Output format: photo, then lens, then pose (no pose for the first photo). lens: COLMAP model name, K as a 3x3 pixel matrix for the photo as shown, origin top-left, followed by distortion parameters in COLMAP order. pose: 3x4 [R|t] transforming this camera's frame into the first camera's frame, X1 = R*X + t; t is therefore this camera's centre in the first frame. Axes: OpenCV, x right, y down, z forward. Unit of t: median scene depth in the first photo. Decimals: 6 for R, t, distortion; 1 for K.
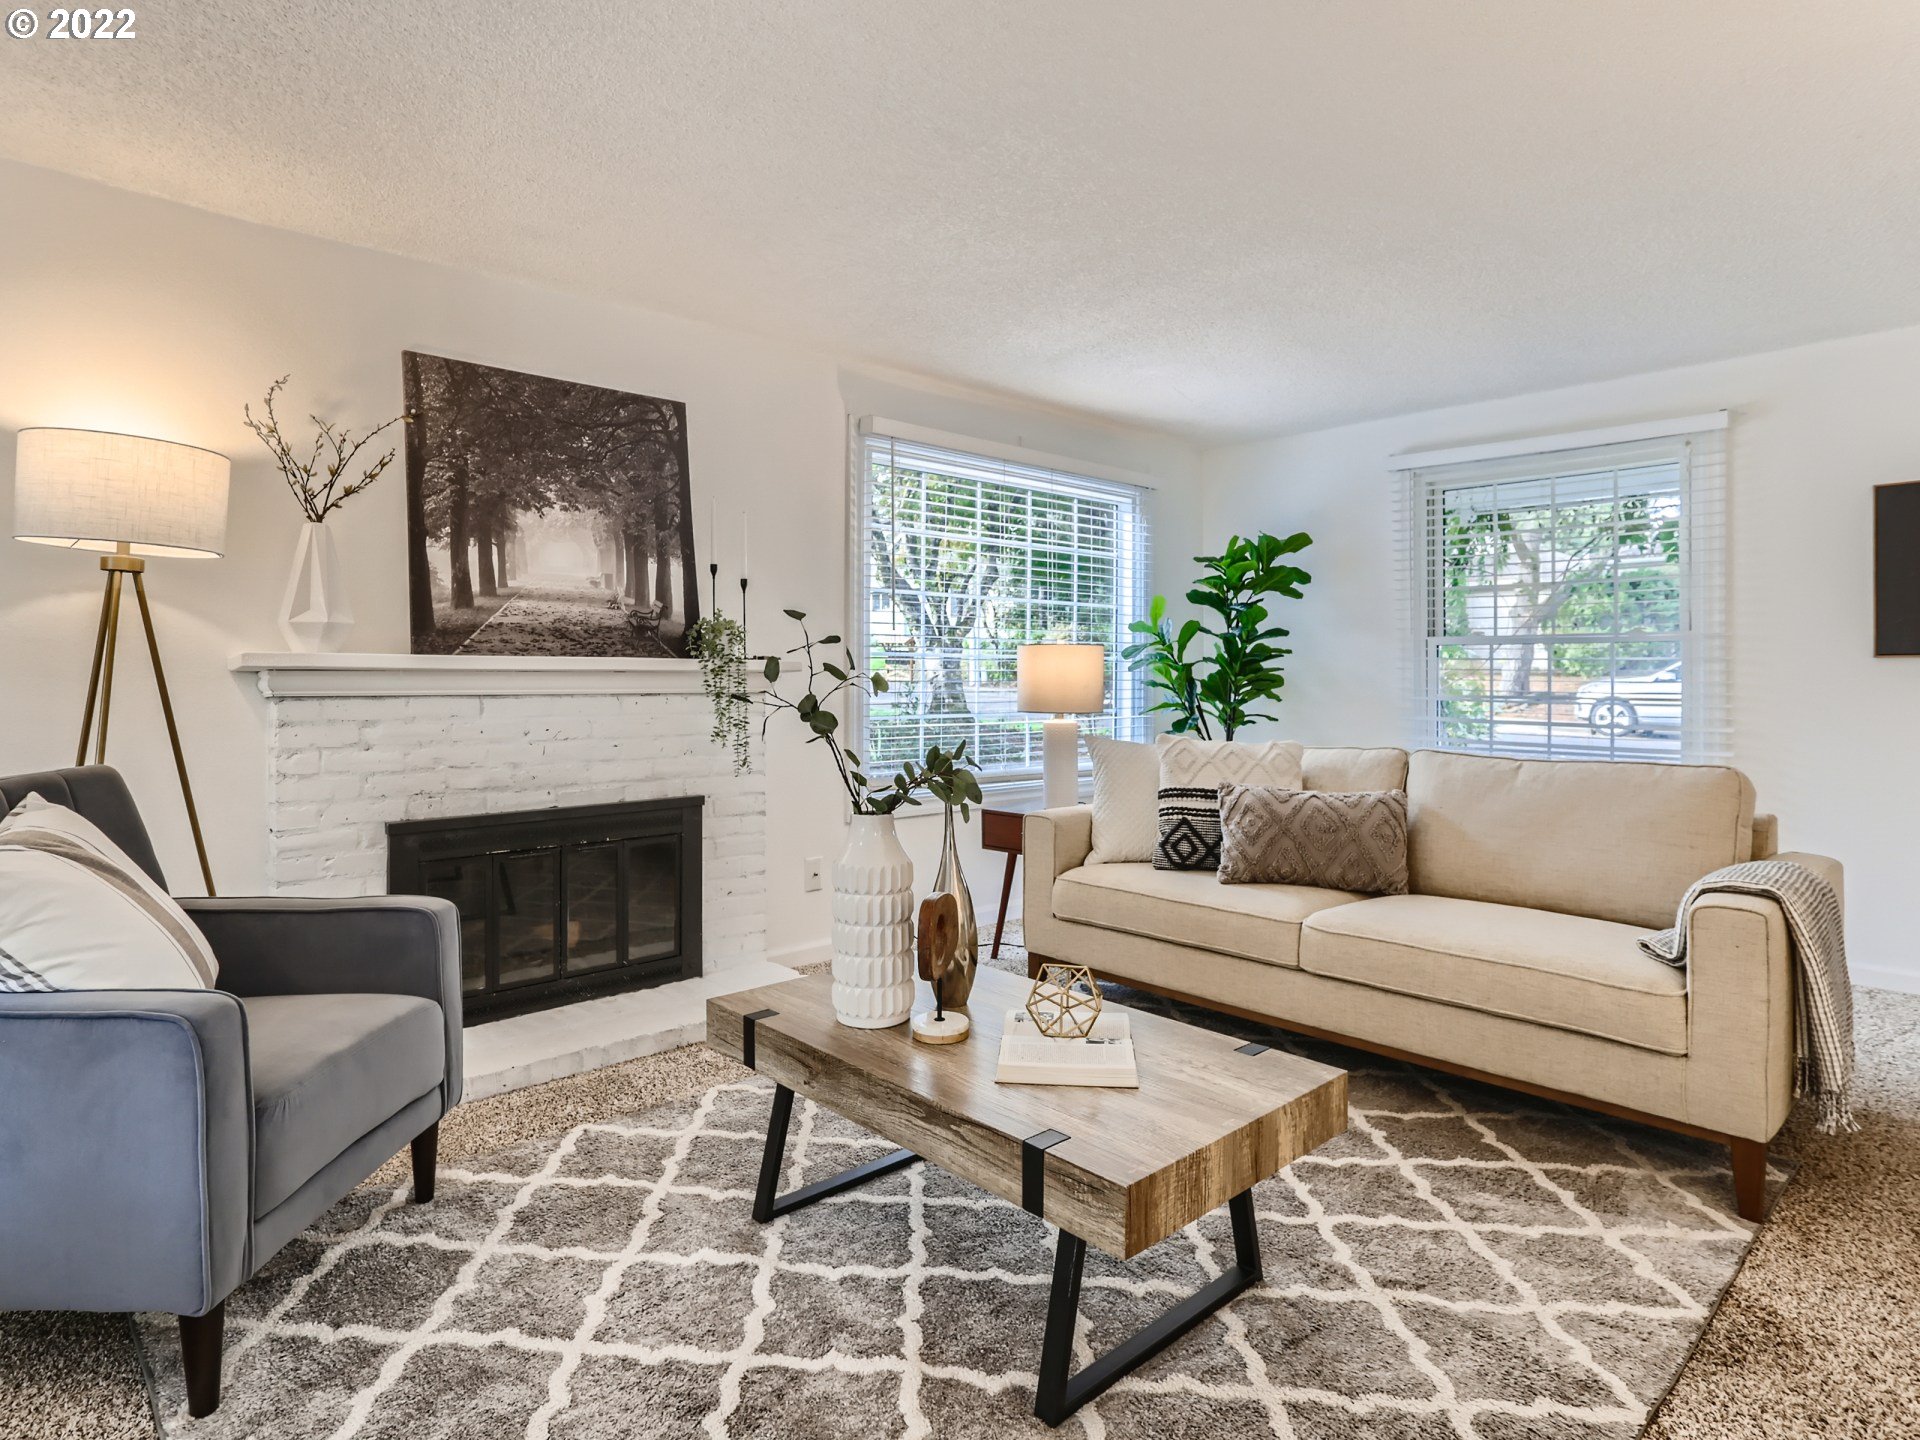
lens RADIAL K [[1067.3, 0, 962.3], [0, 1067.3, 666.1], [0, 0, 1]] dist [-0.027818, 0.020586]
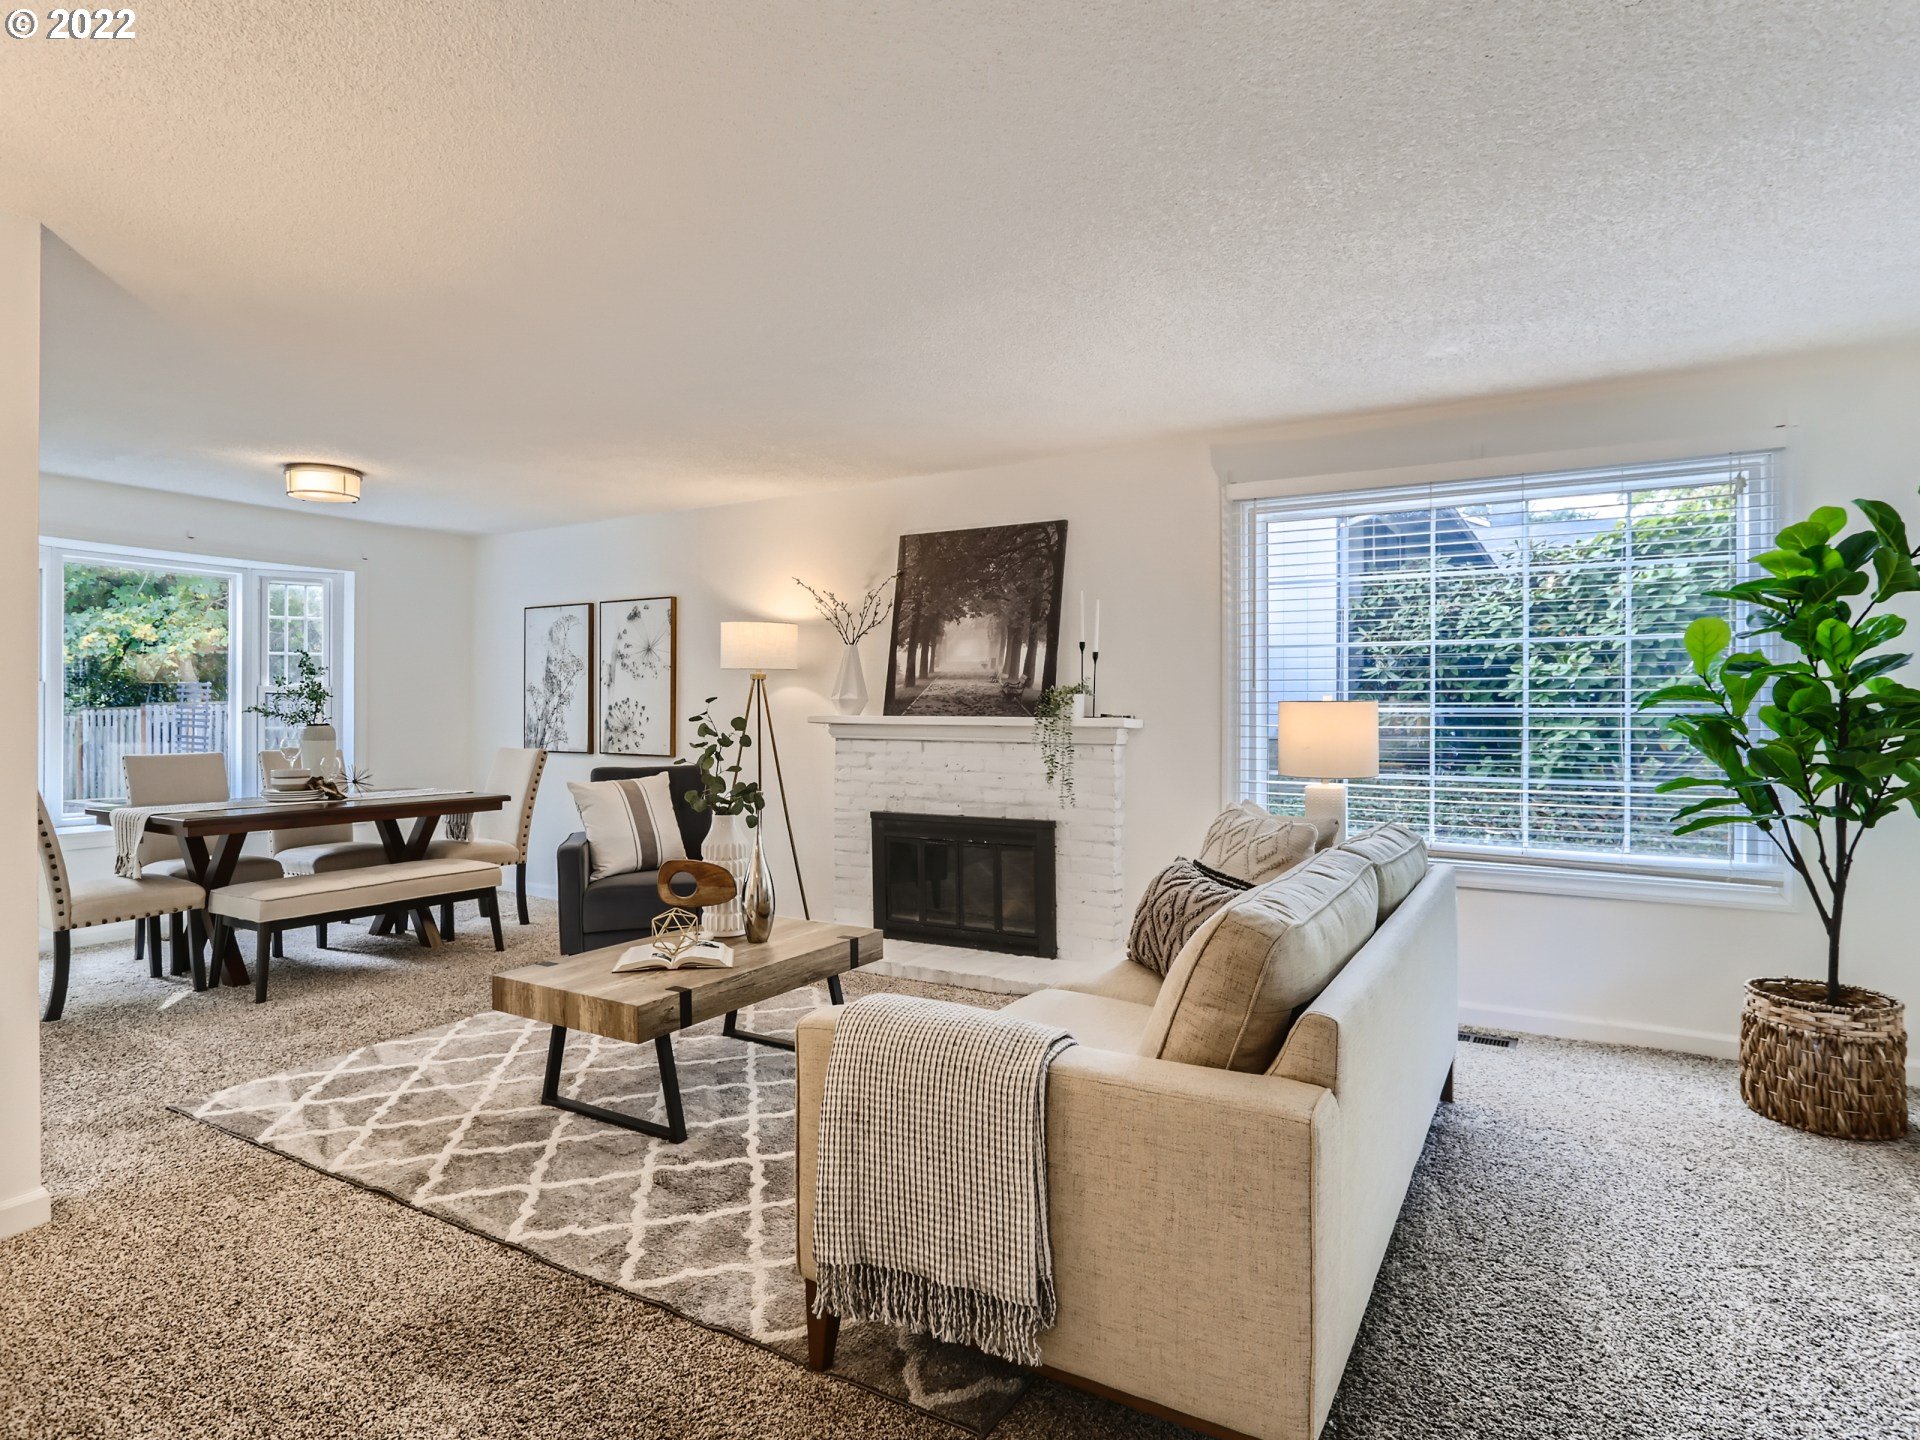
lens RADIAL K [[1067.3, 0, 954.8], [0, 1067.3, 722.1], [0, 0, 1]] dist [-0.027818, 0.020586]
pose [[0.281237, 0.007614, -0.959608, 1.058699], [0.004930, 0.999944, 0.009379, -0.014479], [0.959626, -0.007369, 0.281184, 0.558924]]
